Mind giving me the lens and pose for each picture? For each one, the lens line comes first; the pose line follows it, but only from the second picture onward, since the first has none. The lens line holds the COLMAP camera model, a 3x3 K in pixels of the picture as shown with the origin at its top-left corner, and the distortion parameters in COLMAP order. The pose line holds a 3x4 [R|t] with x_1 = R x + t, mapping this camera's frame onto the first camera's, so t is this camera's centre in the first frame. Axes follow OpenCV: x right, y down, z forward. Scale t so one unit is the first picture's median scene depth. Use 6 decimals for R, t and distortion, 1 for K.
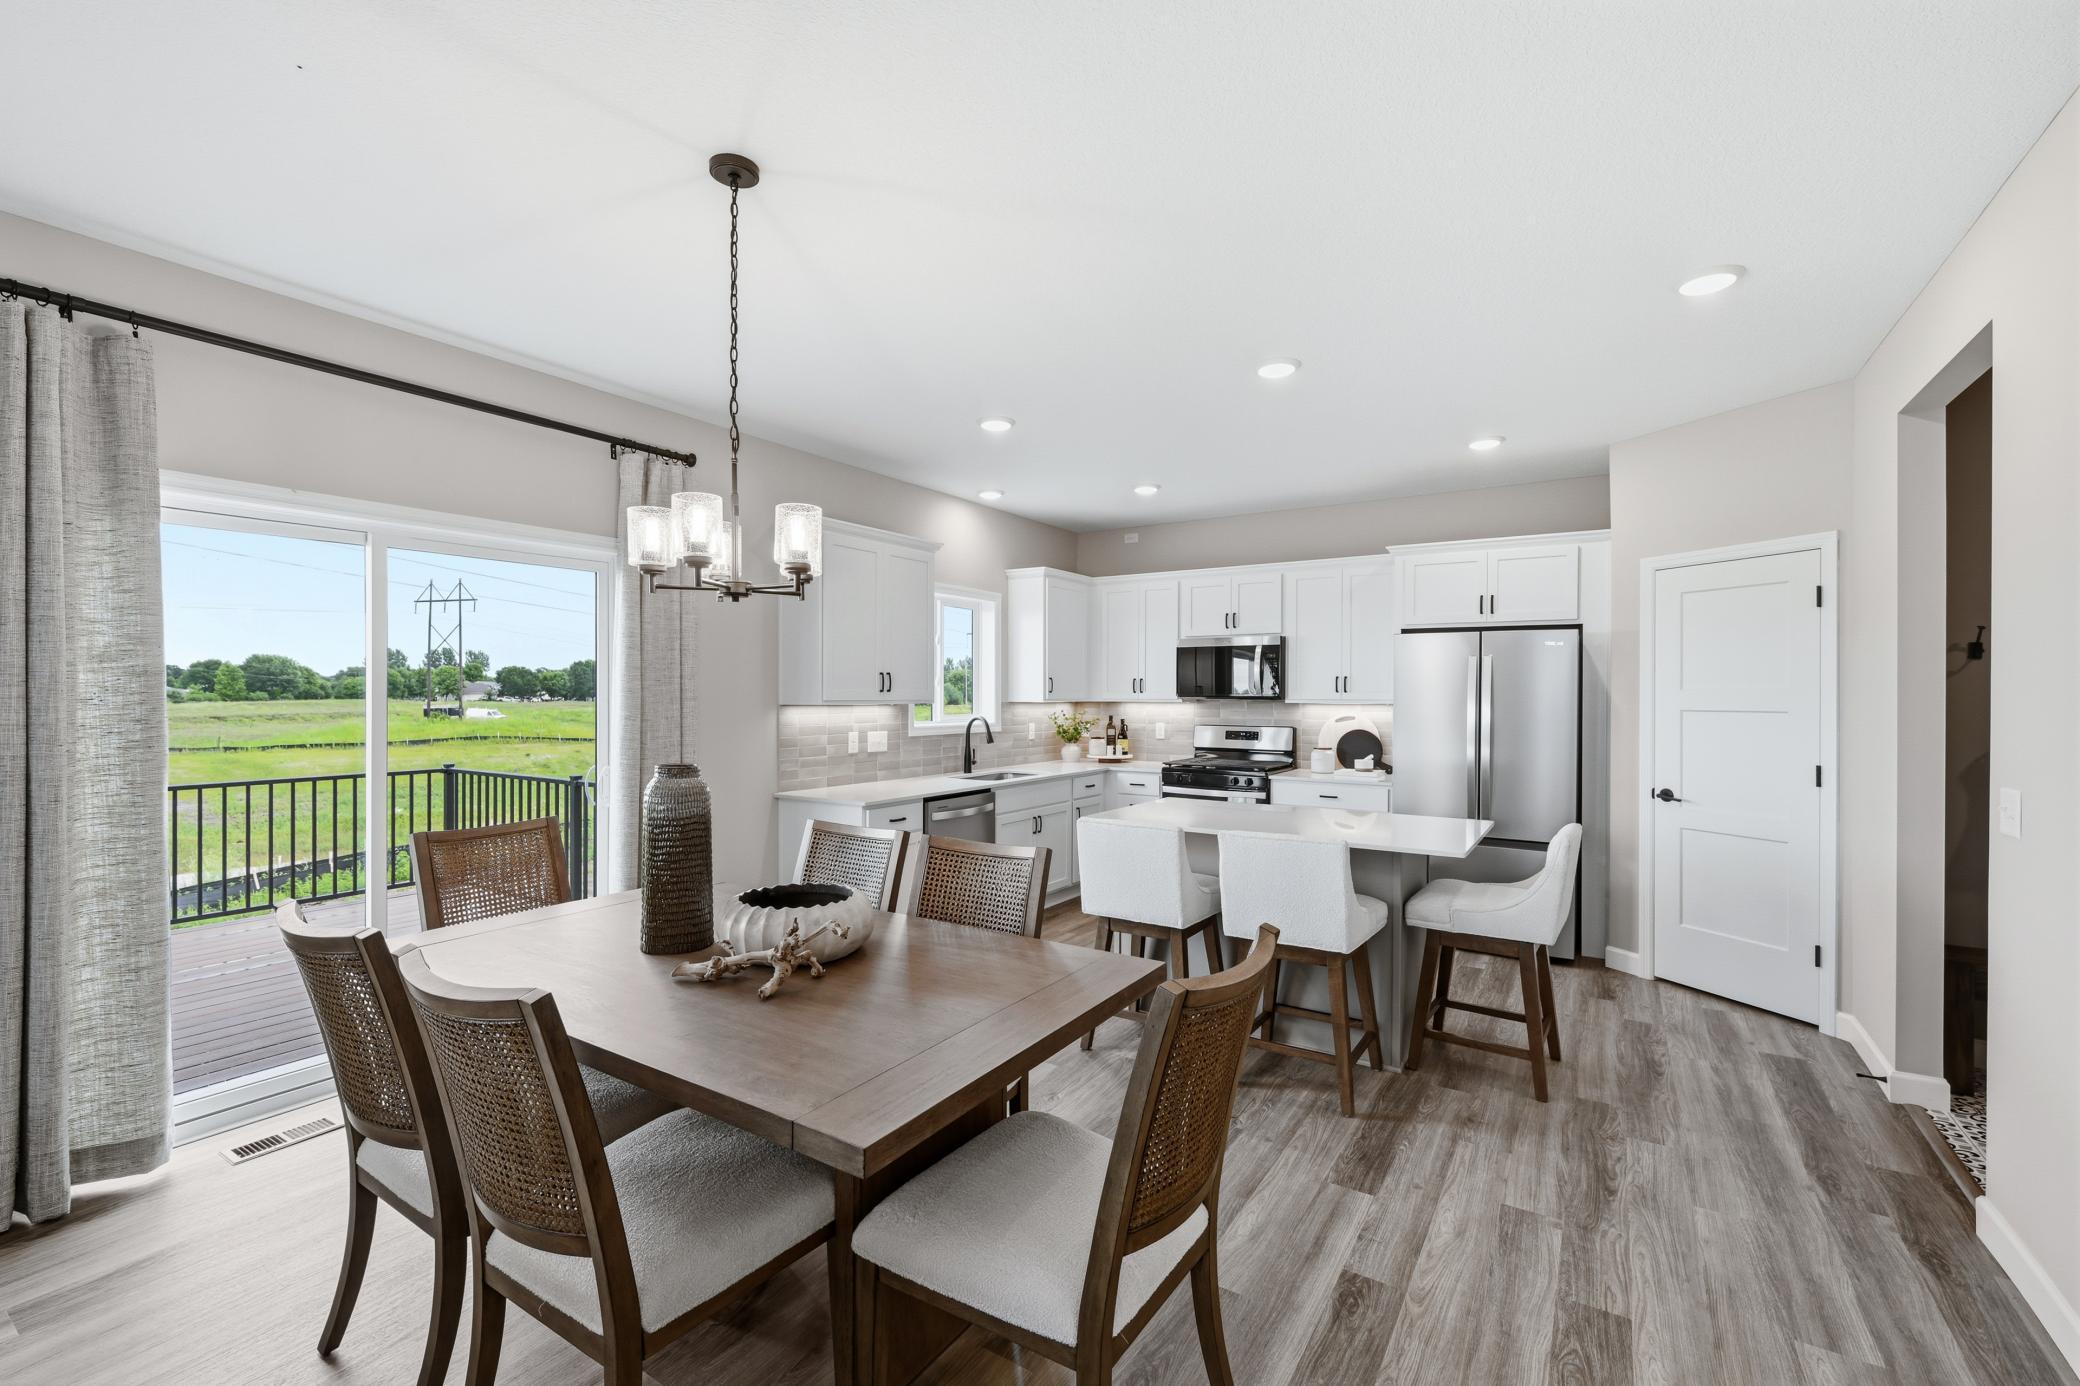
lens RADIAL K [[859.5, 0, 1049.9], [0, 859.5, 700.3], [0, 0, 1]] dist [-0.000656, -0.000470]
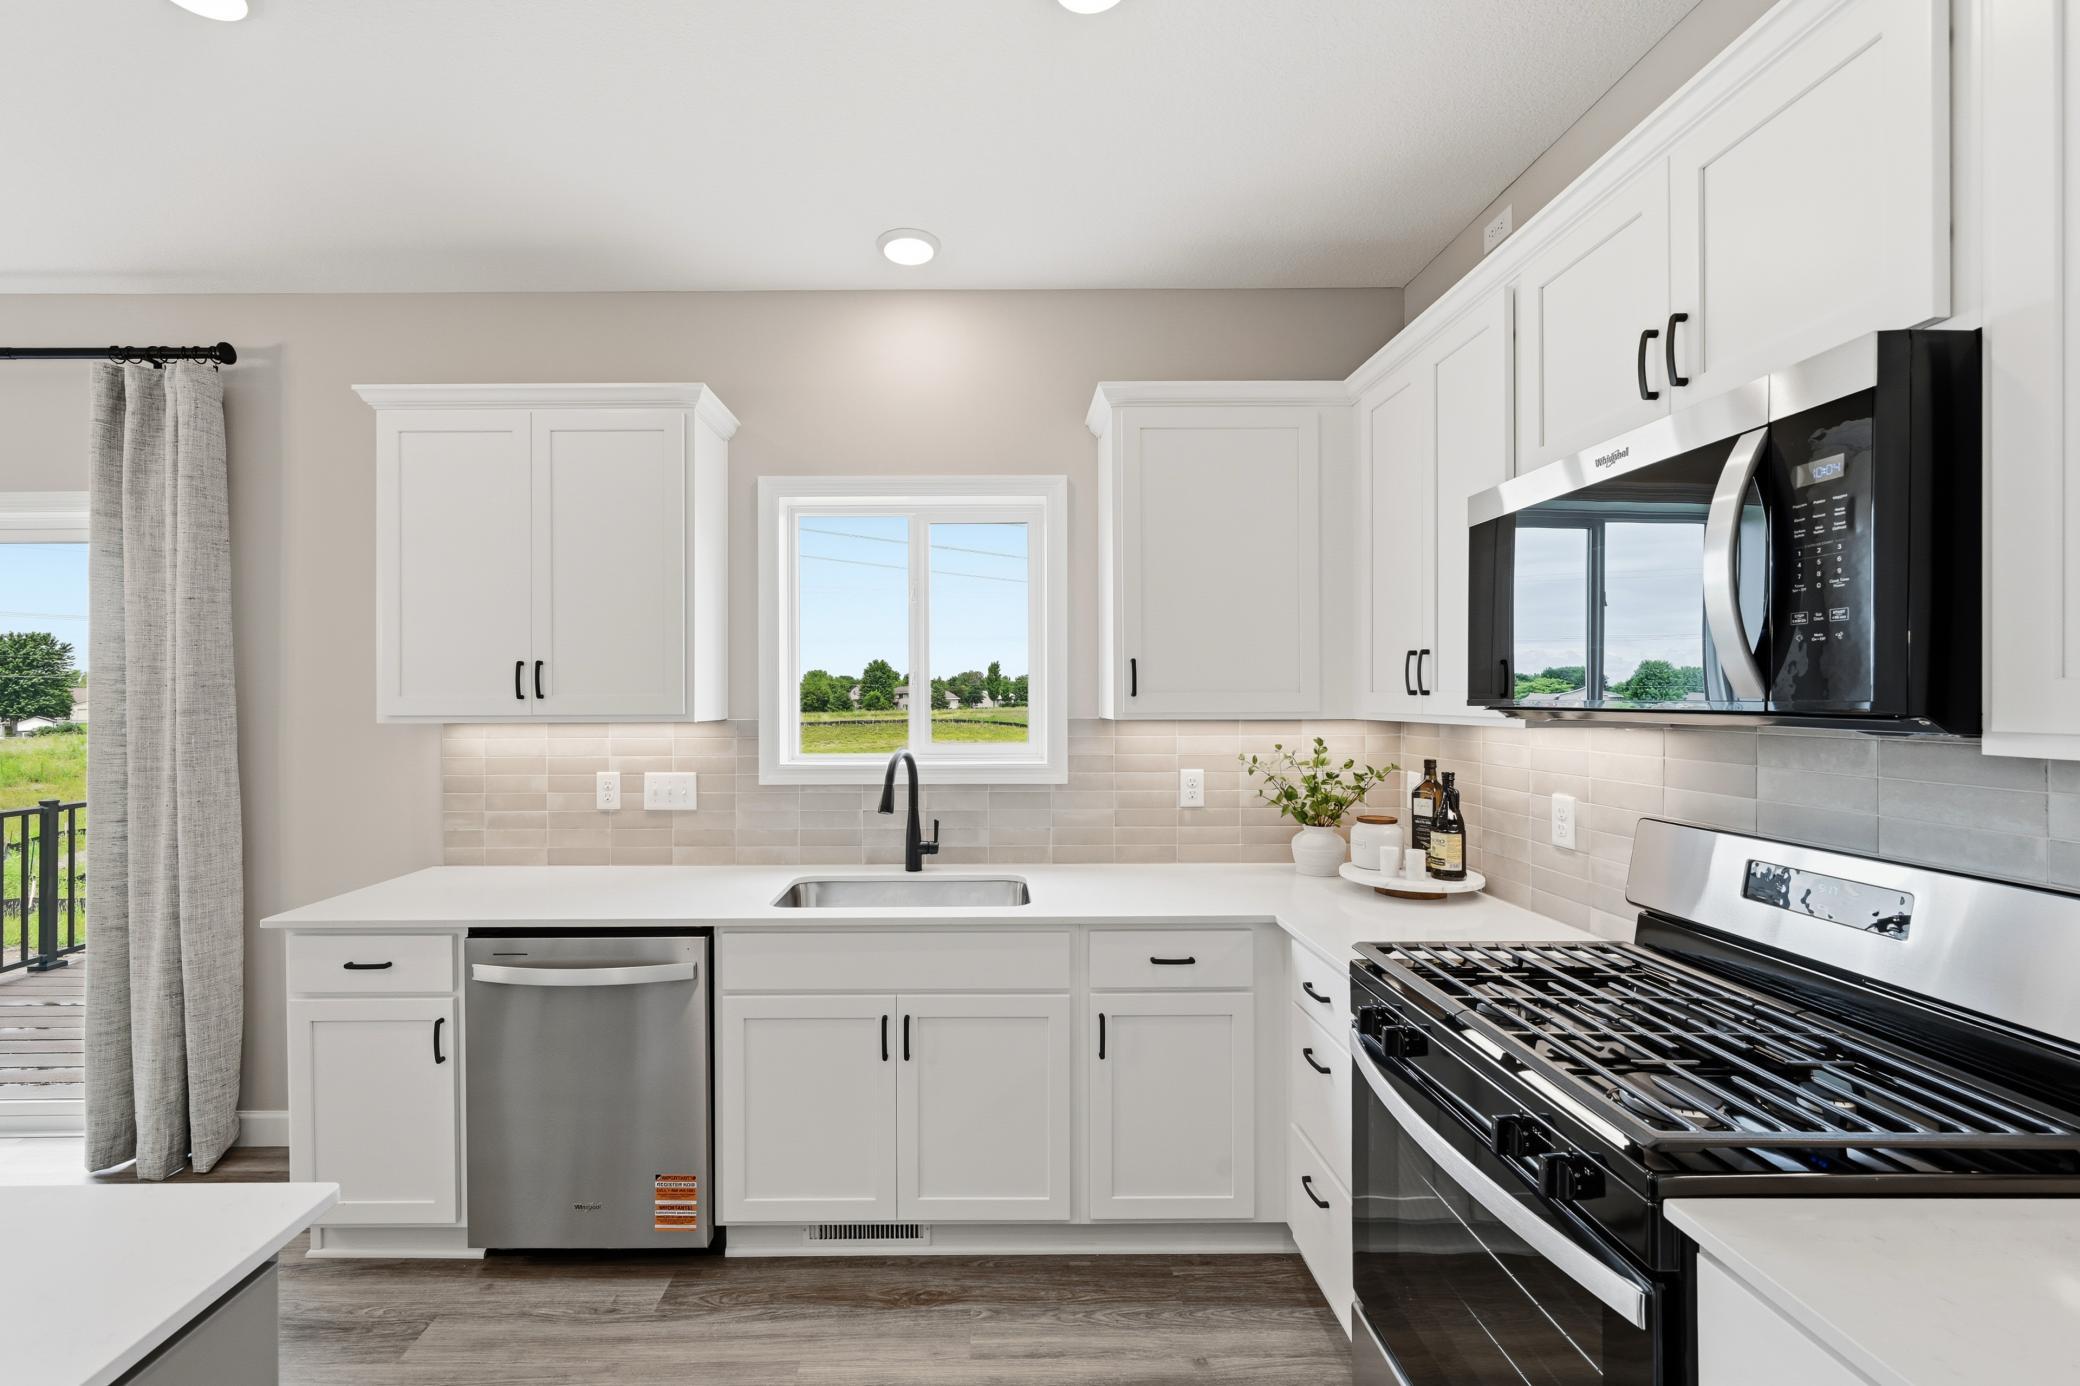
lens RADIAL K [[859.5, 0, 981.2], [0, 859.5, 698.1], [0, 0, 1]] dist [-0.000656, -0.000470]
pose [[0.540822, -0.003860, -0.841128, 0.392453], [-0.001148, 0.999985, -0.005327, -0.007960], [0.841136, 0.003846, 0.540810, 0.973465]]
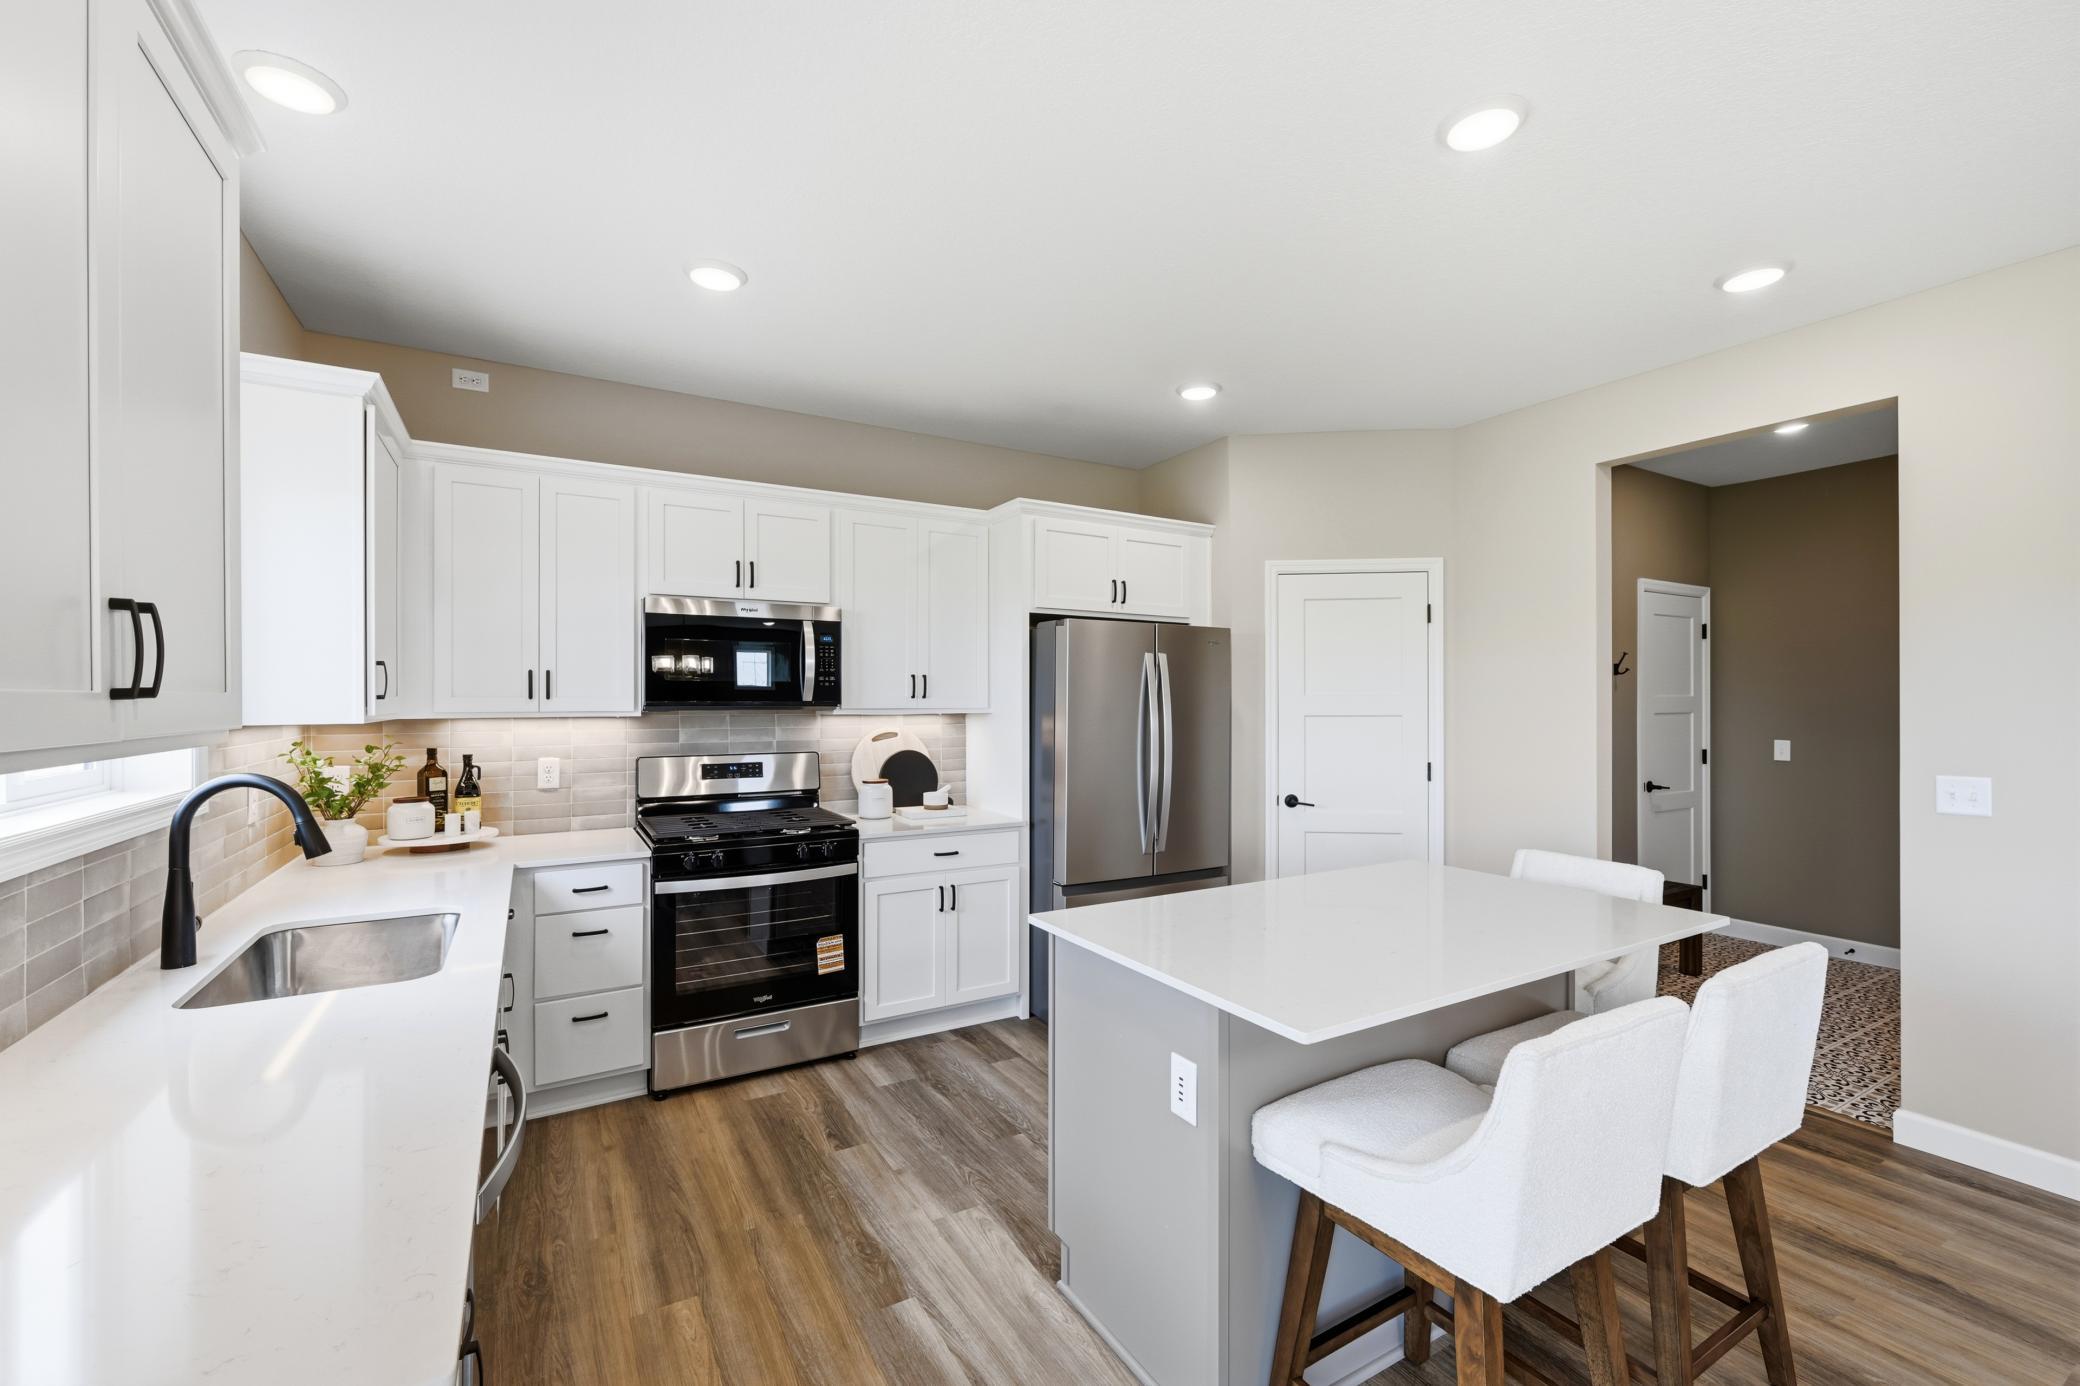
lens RADIAL K [[861.4, 0, 1027.5], [0, 861.4, 698.9], [0, 0, 1]] dist [0.012566, -0.002996]
pose [[0.463562, -0.001160, 0.886064, -0.283498], [0.009604, 0.999947, -0.003716, -0.006268], [-0.886012, 0.010232, 0.463549, 0.740388]]
